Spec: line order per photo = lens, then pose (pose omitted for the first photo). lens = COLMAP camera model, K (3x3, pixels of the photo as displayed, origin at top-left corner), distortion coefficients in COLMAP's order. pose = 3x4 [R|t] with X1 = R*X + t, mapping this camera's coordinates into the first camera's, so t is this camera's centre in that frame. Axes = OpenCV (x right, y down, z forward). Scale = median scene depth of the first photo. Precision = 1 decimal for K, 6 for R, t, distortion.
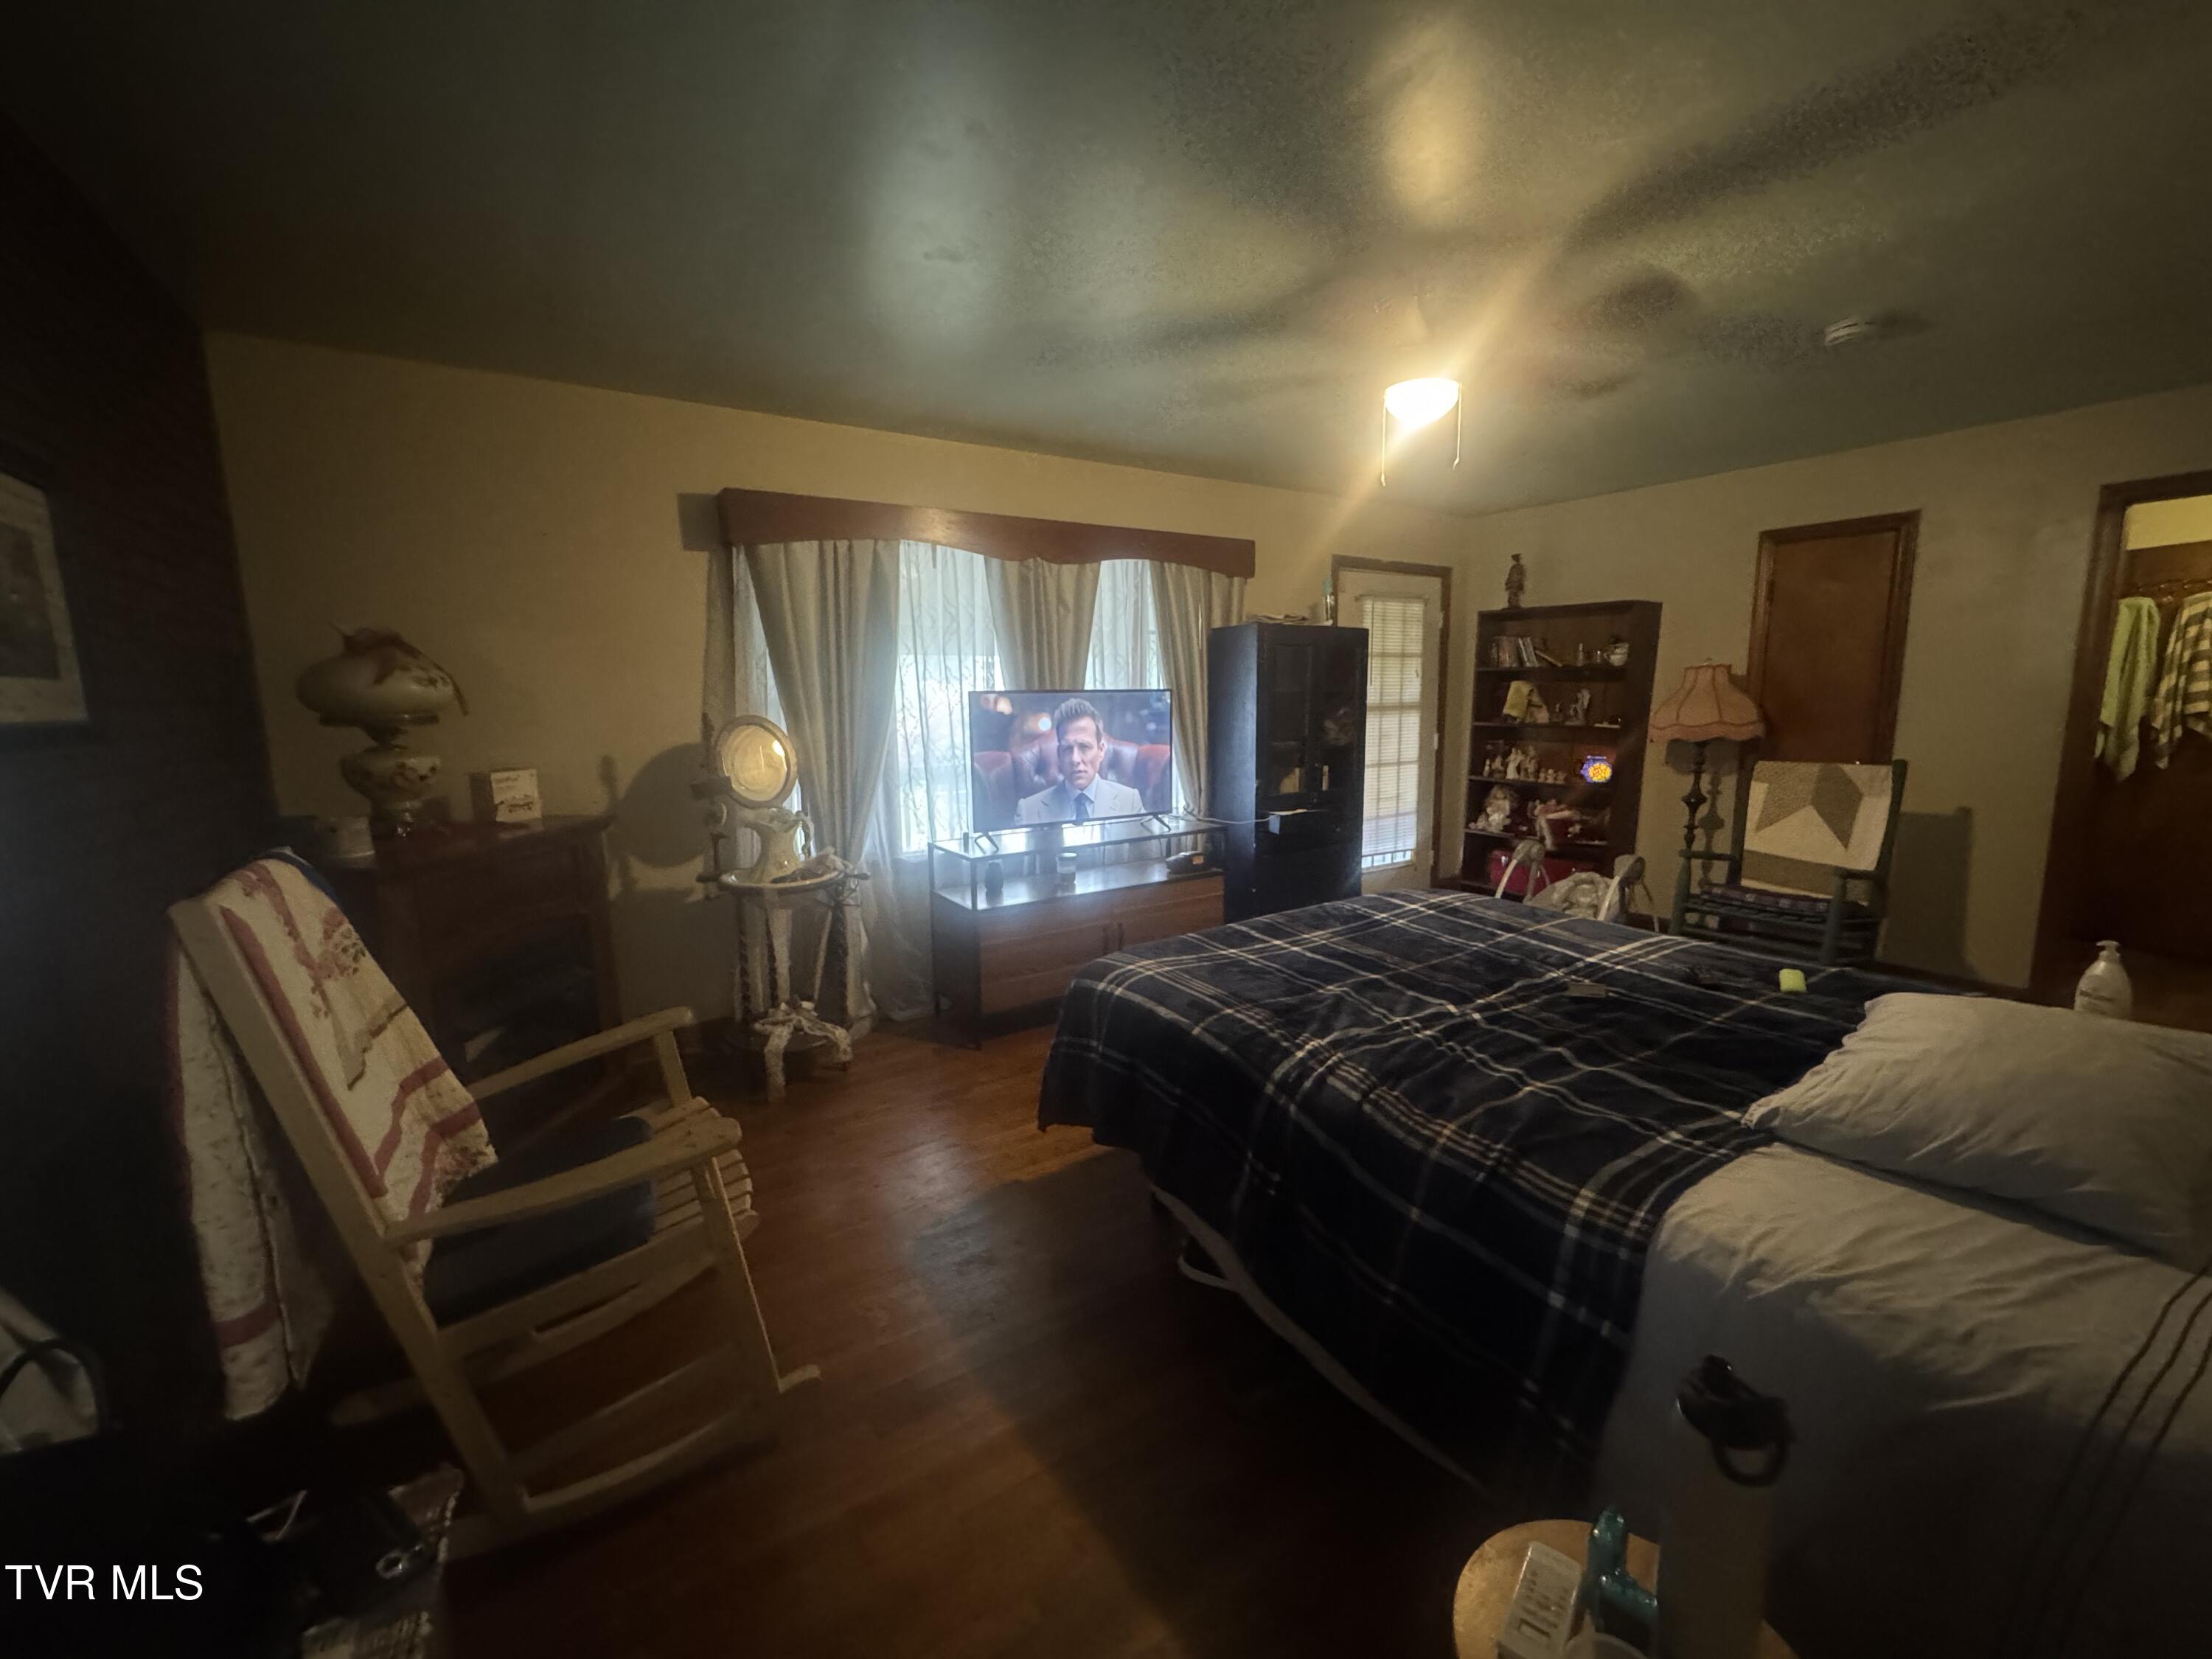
lens RADIAL K [[886.0, 0, 1107.5], [0, 886.0, 870.2], [0, 0, 1]] dist [-0.000310, -0.000003]
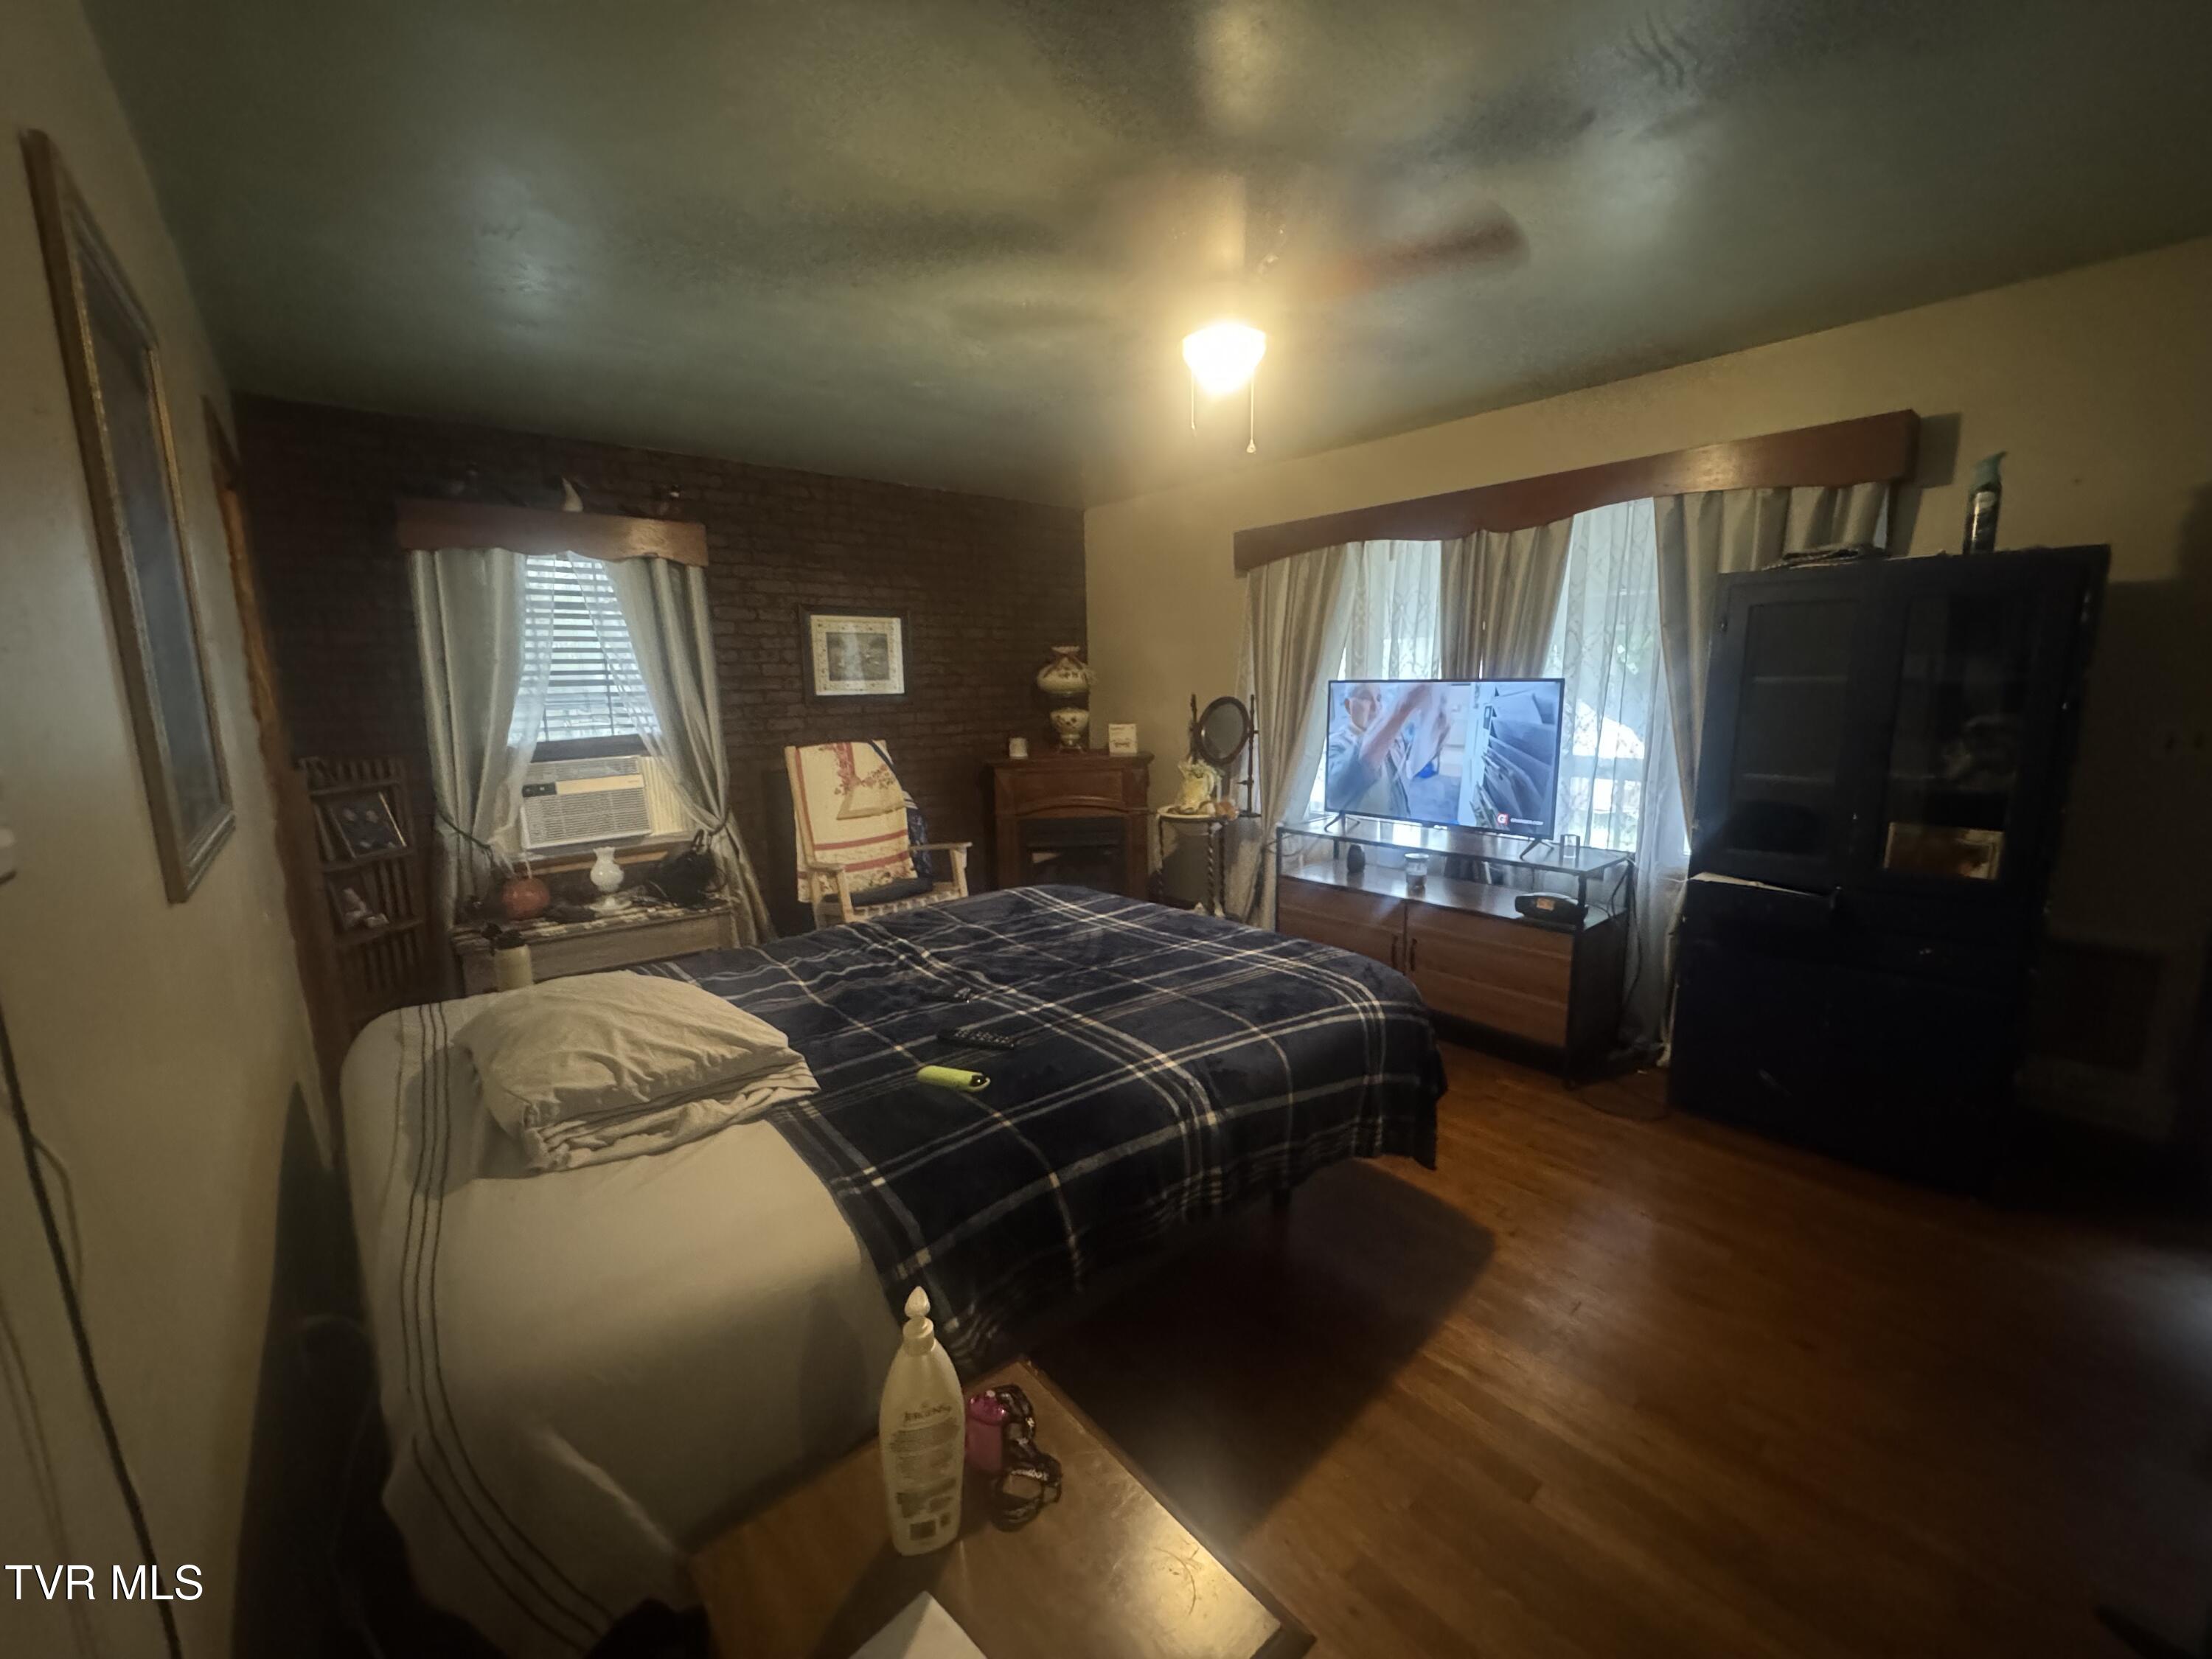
lens RADIAL K [[880.1, 0, 1106.0], [0, 880.1, 829.5], [0, 0, 1]] dist [-0.000568, 0.000011]
pose [[0.116355, 0.186035, -0.975629, 1.241178], [-0.147018, 0.974706, 0.168325, -0.216749], [0.982266, 0.123850, 0.140762, 0.776485]]
